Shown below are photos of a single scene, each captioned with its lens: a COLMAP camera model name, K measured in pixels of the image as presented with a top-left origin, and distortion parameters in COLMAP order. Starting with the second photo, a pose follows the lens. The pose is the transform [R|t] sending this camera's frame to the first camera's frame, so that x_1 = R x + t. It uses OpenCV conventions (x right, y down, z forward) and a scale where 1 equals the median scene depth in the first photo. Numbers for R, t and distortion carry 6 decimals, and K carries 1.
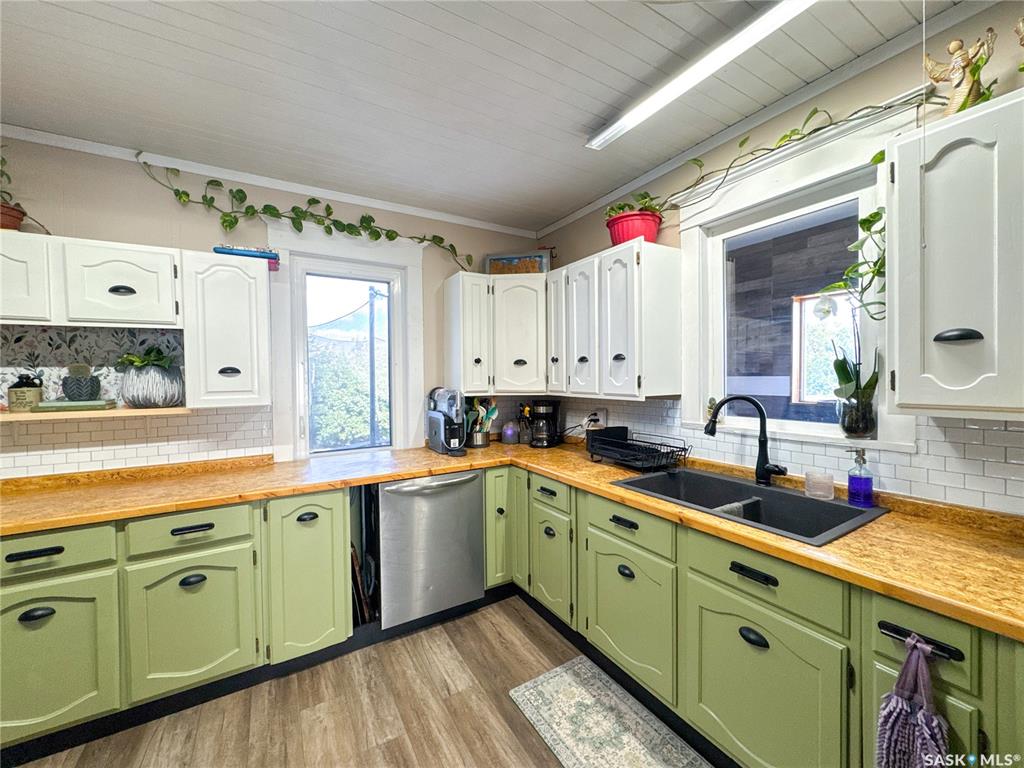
lens RADIAL K [[407.0, 0, 510.6], [0, 407.0, 381.2], [0, 0, 1]] dist [-0.002797, 0.000452]
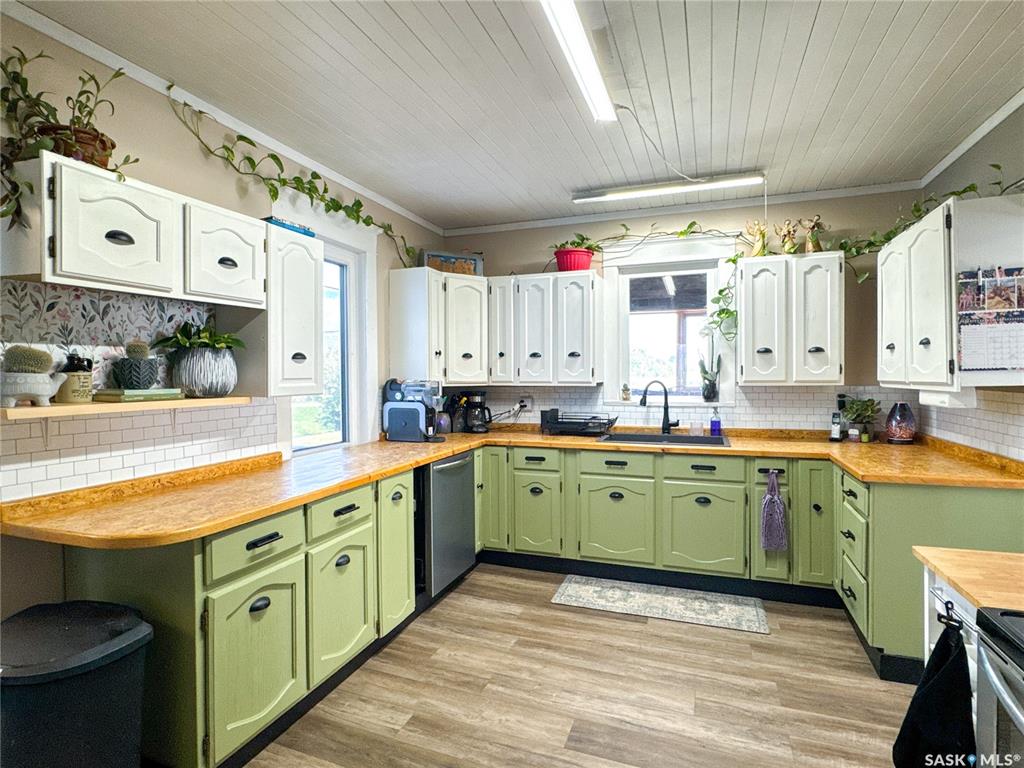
lens RADIAL K [[536.5, 0, 512.1], [0, 536.5, 379.5], [0, 0, 1]] dist [-0.006356, -0.000289]
pose [[0.775029, 0.000596, 0.631926, -1.135328], [0.004335, 0.999971, -0.006259, 0.038369], [-0.631911, 0.007590, 0.775004, -0.275039]]
